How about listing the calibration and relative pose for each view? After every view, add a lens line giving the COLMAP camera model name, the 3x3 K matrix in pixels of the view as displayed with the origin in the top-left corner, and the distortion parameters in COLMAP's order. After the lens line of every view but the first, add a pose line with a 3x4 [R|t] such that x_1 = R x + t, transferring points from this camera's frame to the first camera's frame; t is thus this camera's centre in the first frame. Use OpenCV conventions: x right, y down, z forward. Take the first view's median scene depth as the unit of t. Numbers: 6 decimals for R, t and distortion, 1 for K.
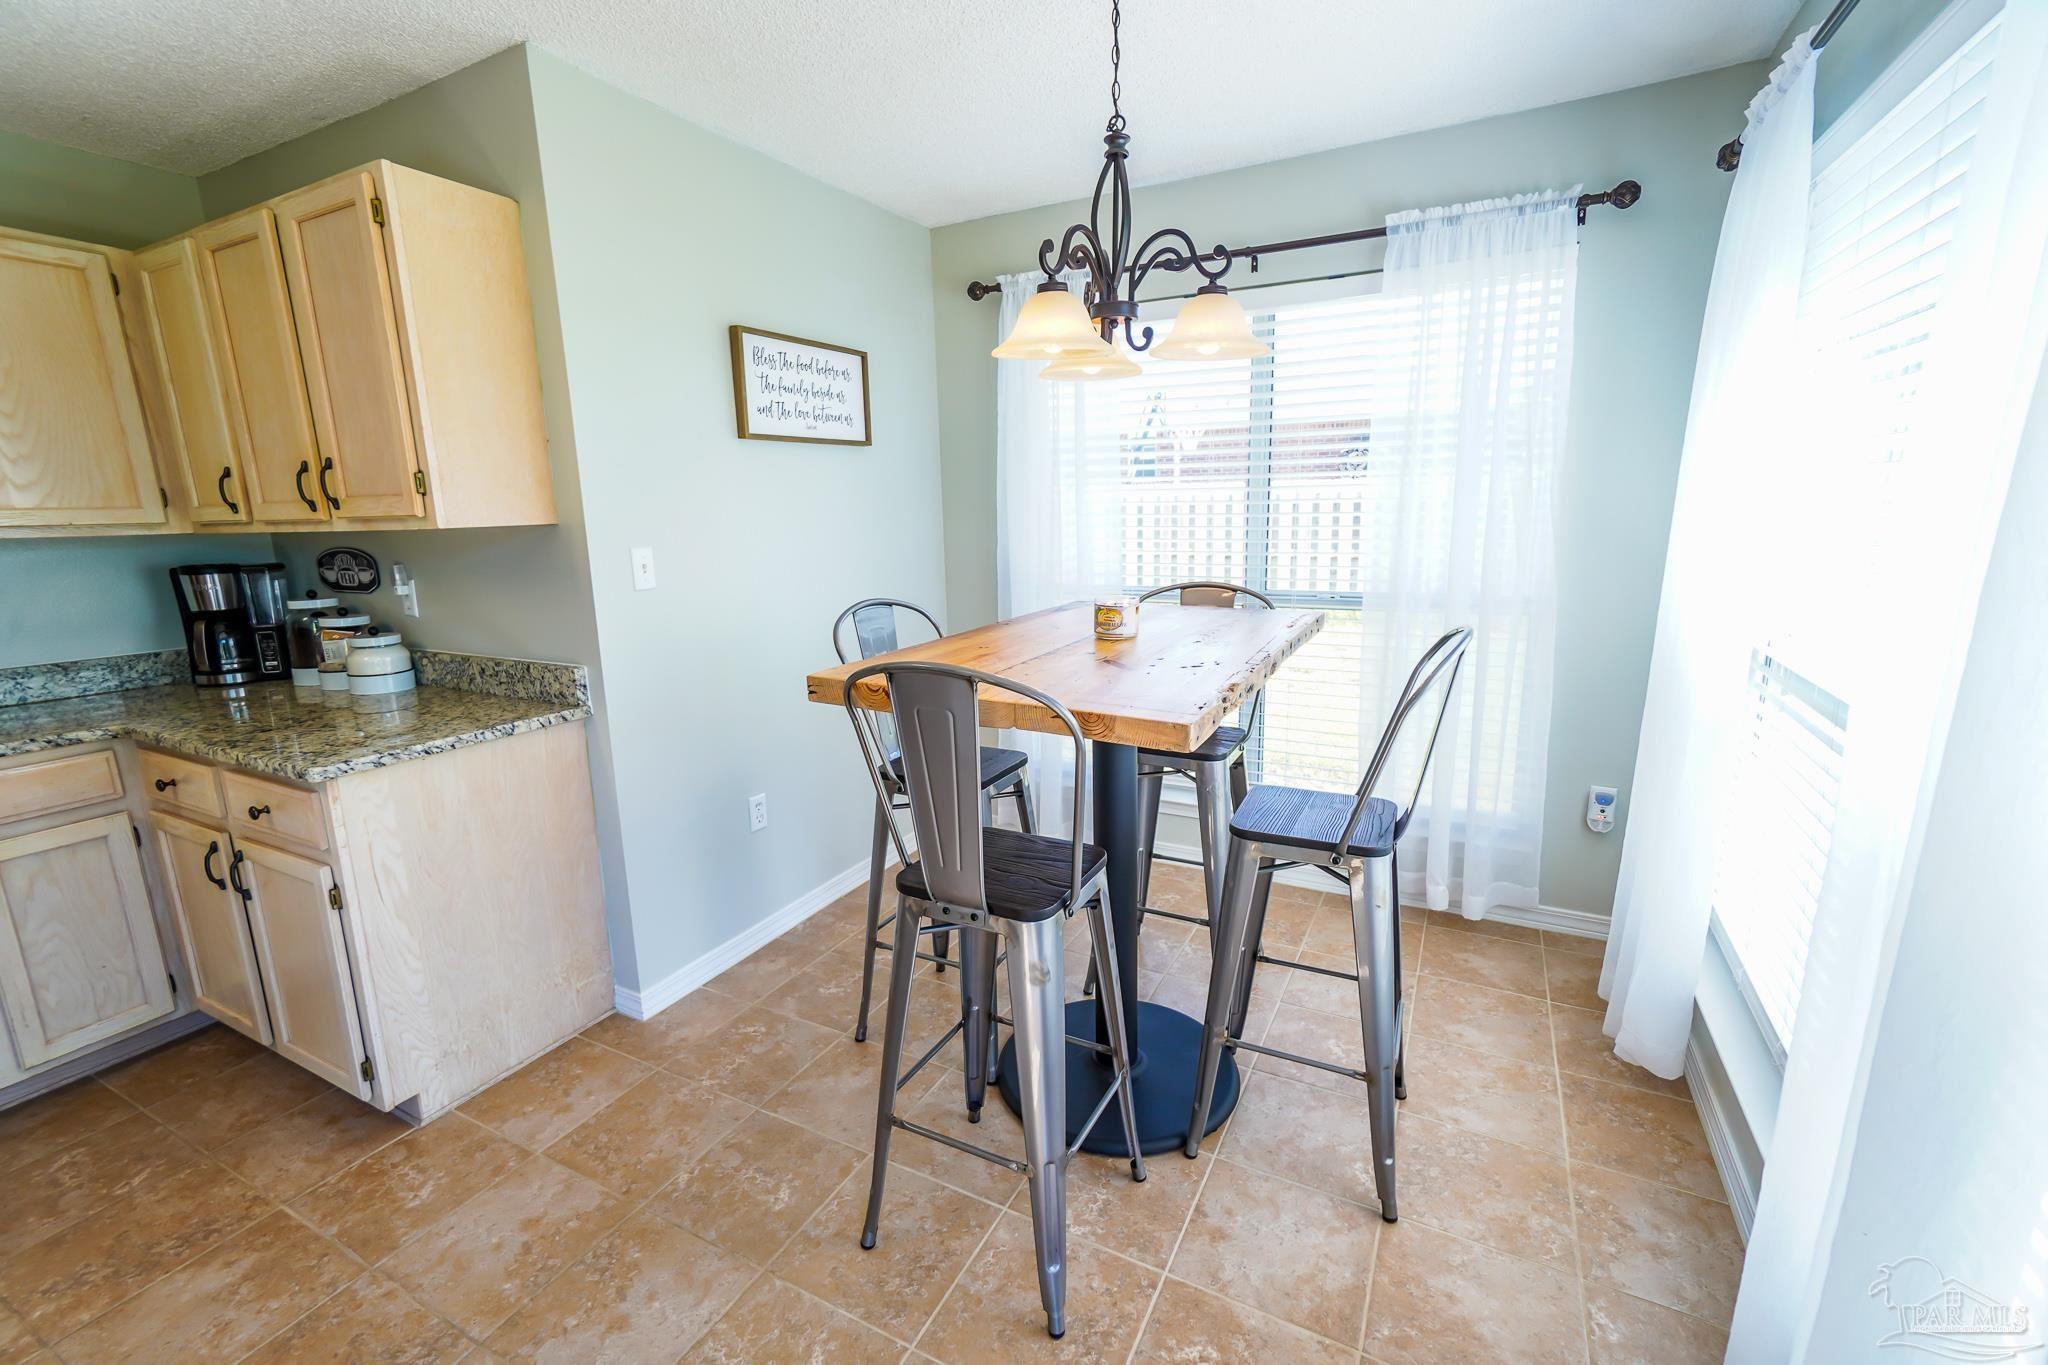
lens RADIAL K [[885.2, 0, 1039.0], [0, 885.2, 692.6], [0, 0, 1]] dist [-0.013371, 0.010265]
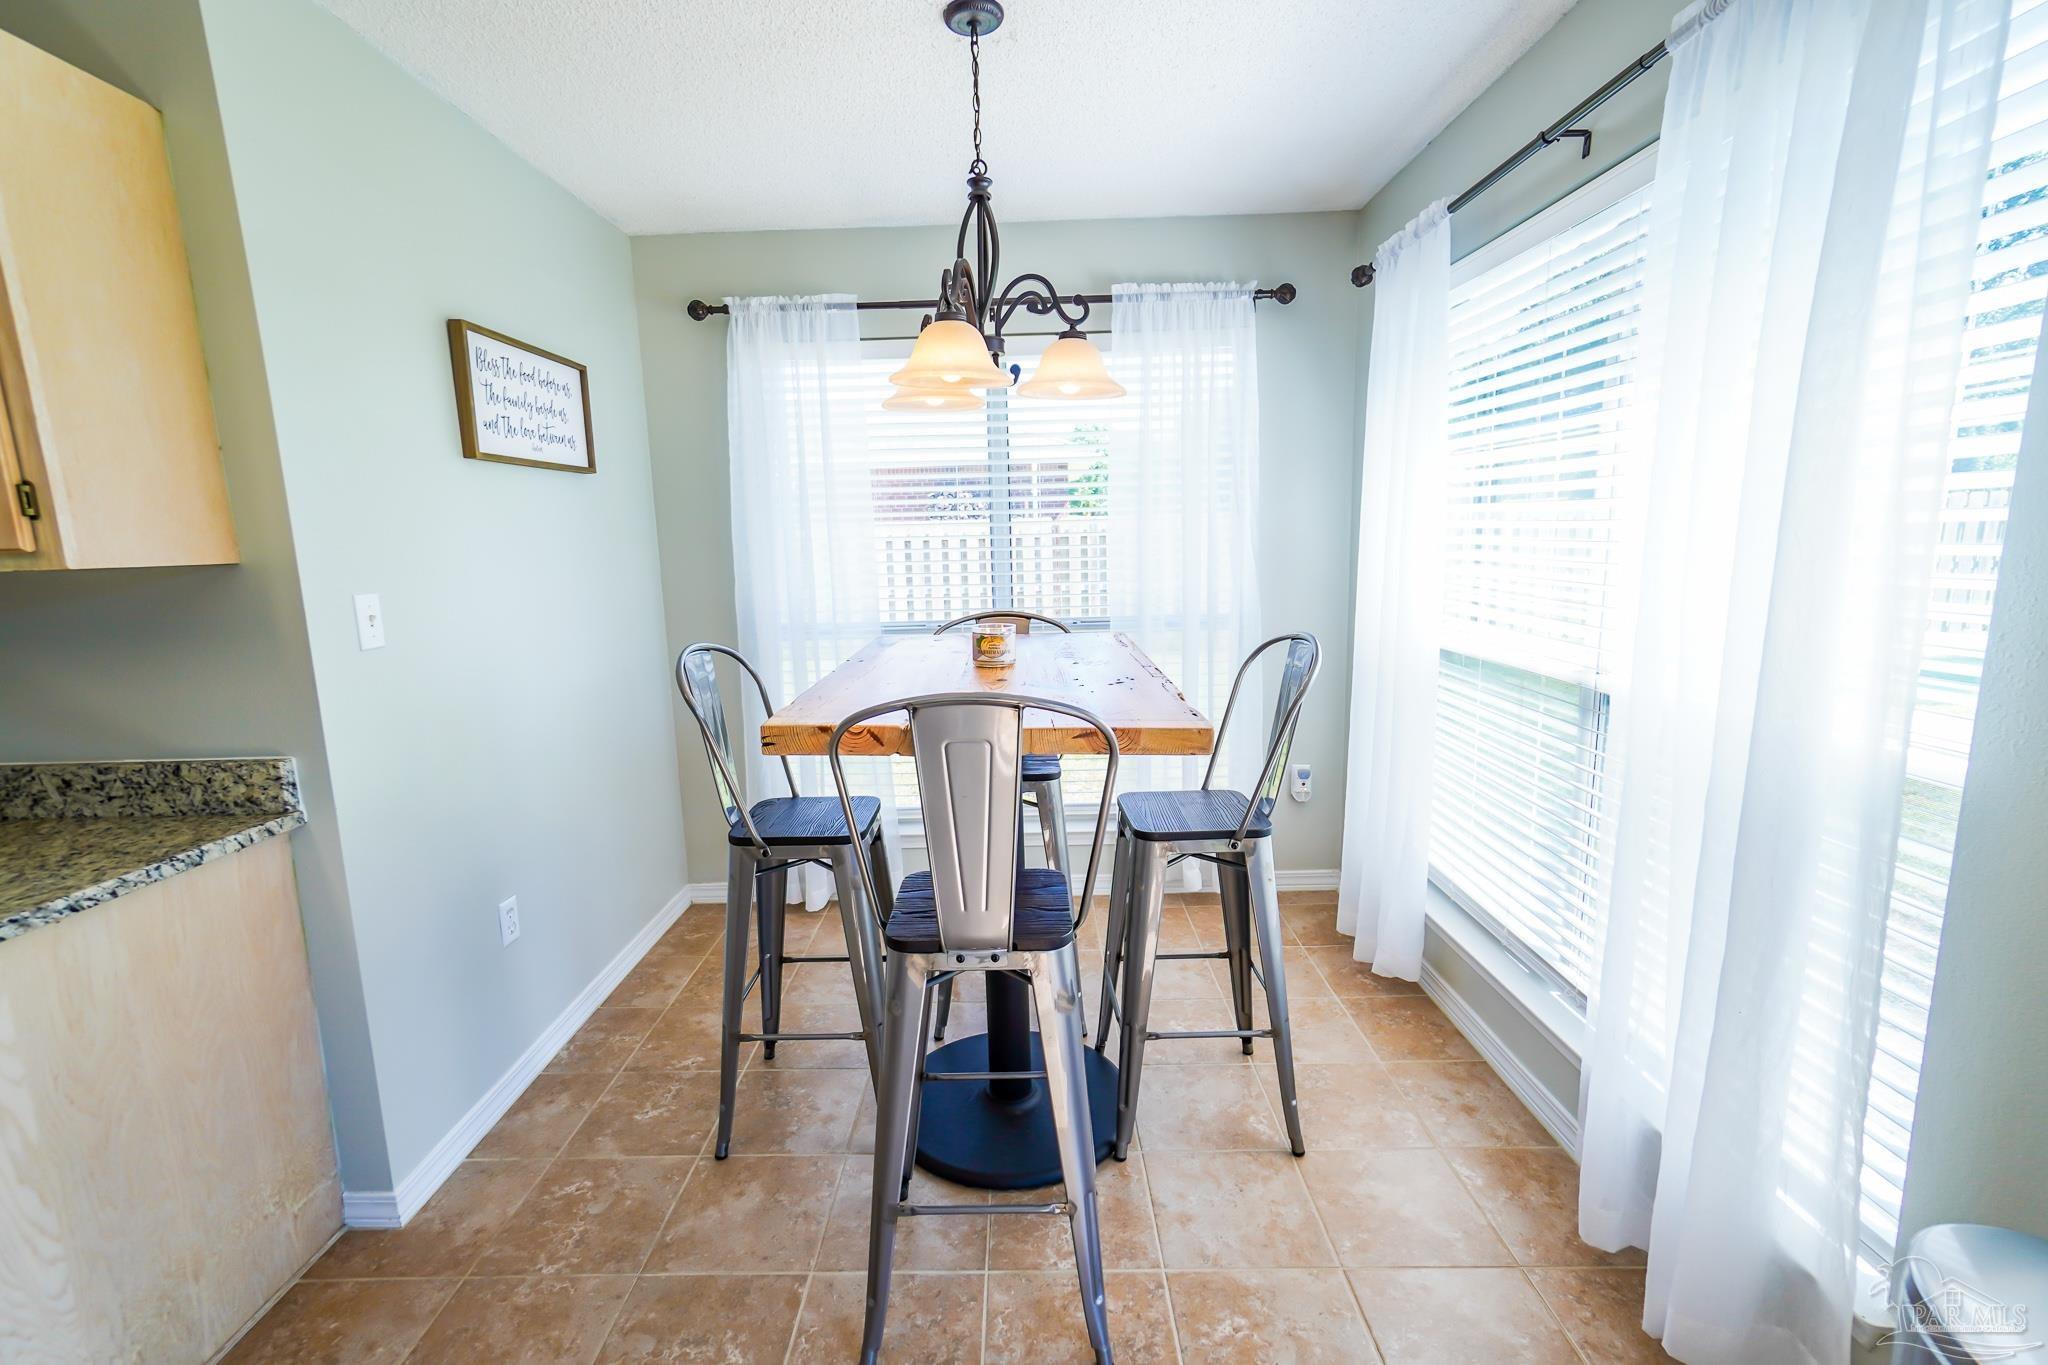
lens RADIAL K [[885.2, 0, 1046.0], [0, 885.2, 688.4], [0, 0, 1]] dist [-0.013371, 0.010265]
pose [[0.888844, -0.080258, 0.451127, -0.281787], [0.103404, 0.994277, -0.026848, -0.002309], [-0.446390, 0.070512, 0.892056, 0.069028]]
